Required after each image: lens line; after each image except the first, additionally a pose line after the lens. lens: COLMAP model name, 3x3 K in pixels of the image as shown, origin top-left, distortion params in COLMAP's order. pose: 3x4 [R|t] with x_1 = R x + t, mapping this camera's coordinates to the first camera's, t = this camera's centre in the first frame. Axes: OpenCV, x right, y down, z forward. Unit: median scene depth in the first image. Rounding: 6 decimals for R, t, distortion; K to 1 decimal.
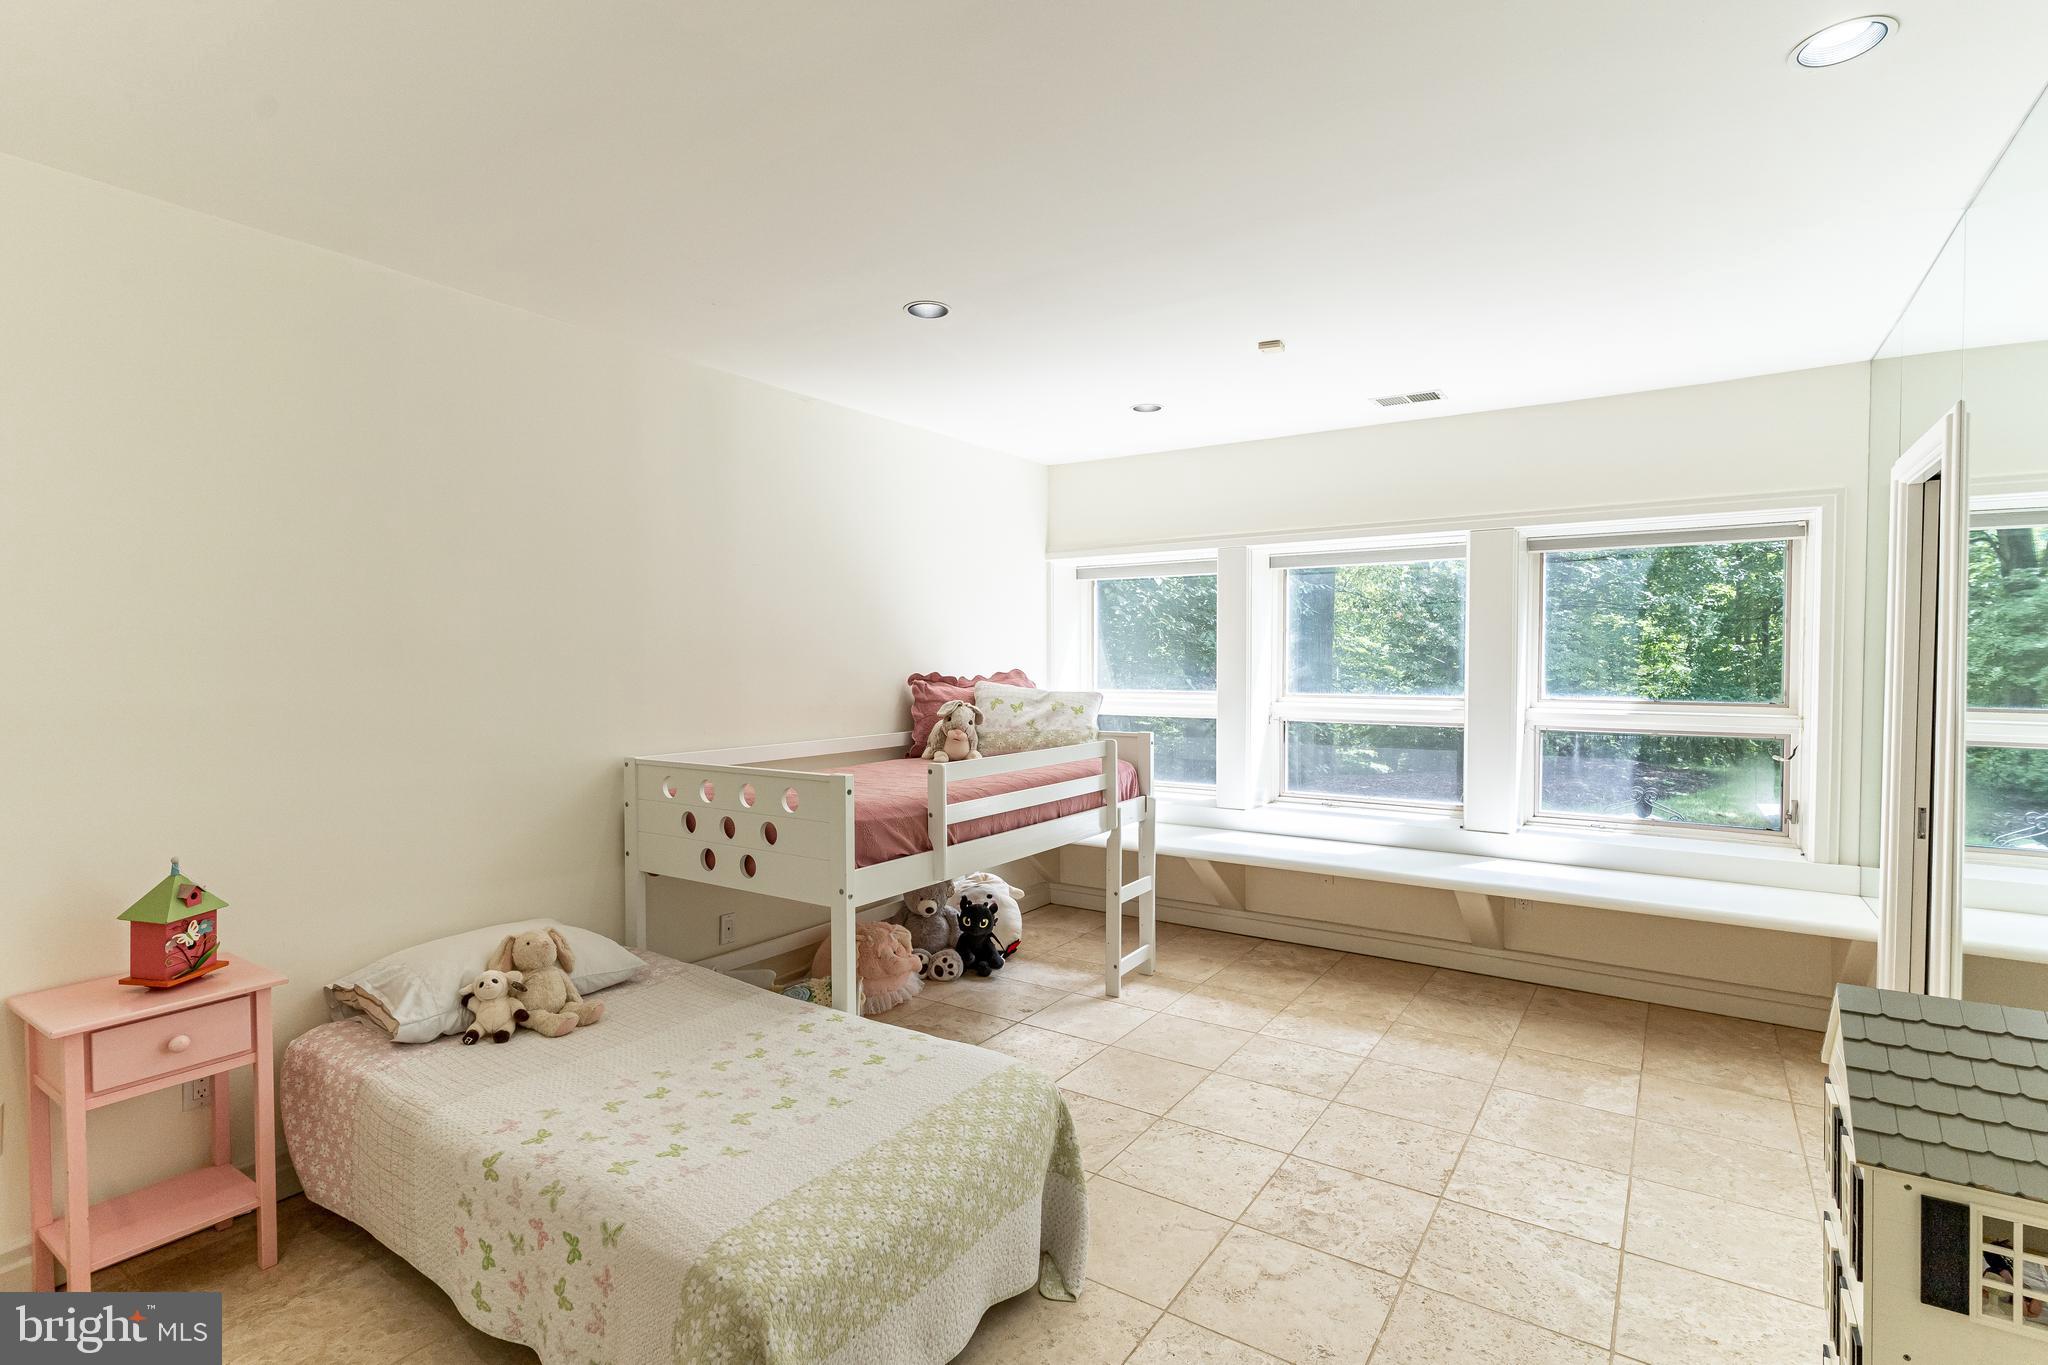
lens RADIAL K [[980.2, 0, 1024.2], [0, 980.2, 678.6], [0, 0, 1]] dist [-0.002485, 0.000029]
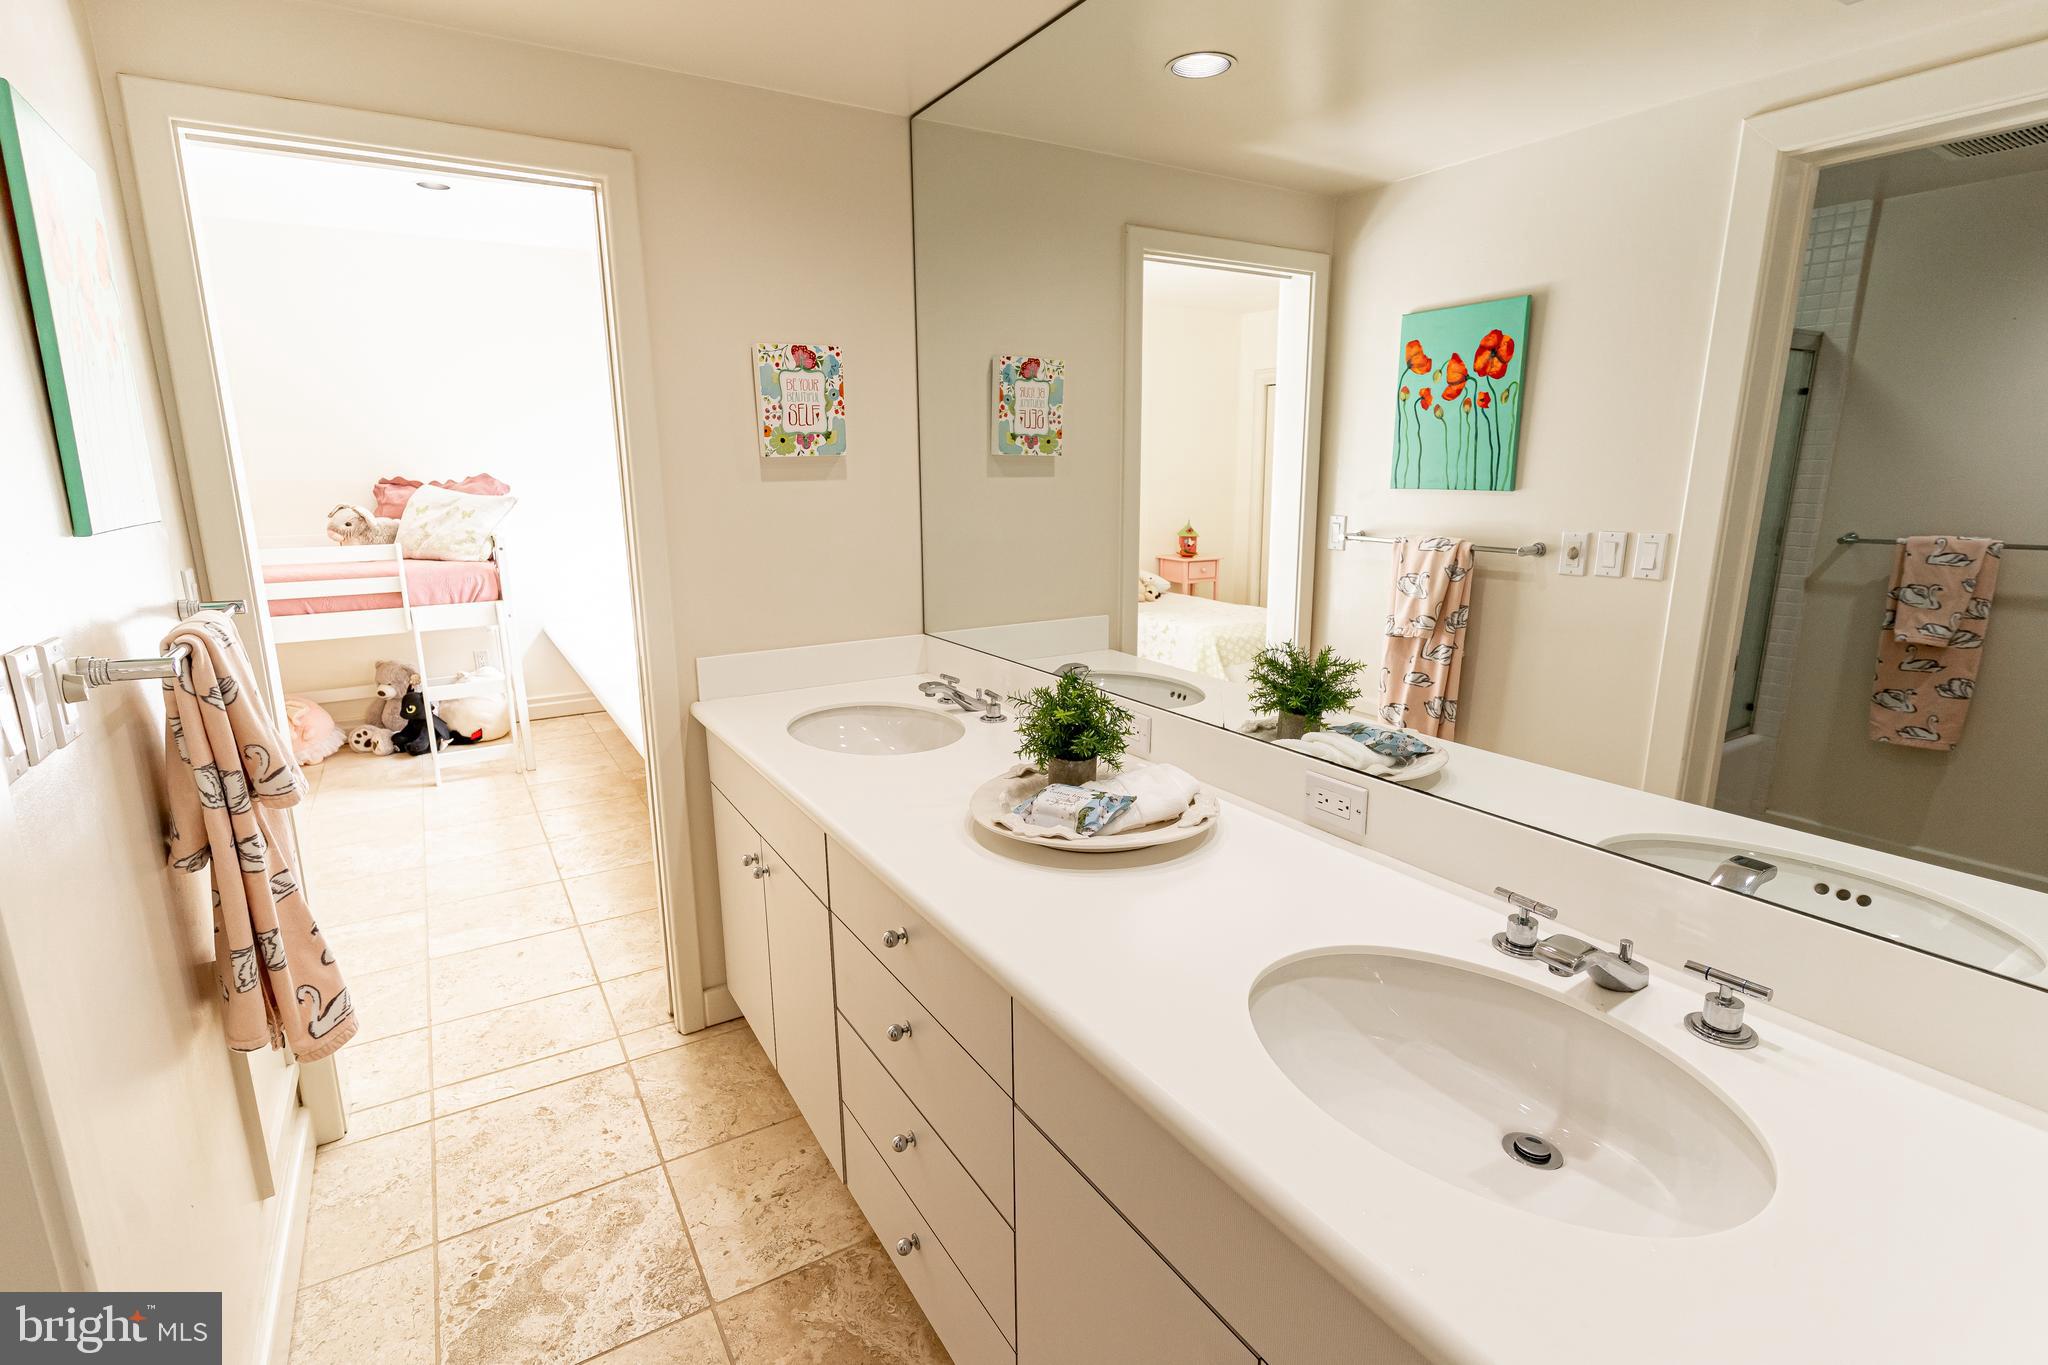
lens RADIAL K [[980.2, 0, 1024.3], [0, 980.2, 687.5], [0, 0, 1]] dist [-0.002485, 0.000029]
pose [[0.908738, 0.085818, -0.408448, 1.026054], [-0.004614, 0.980638, 0.195775, 0.006886], [0.417341, -0.176023, 0.891539, 0.308466]]
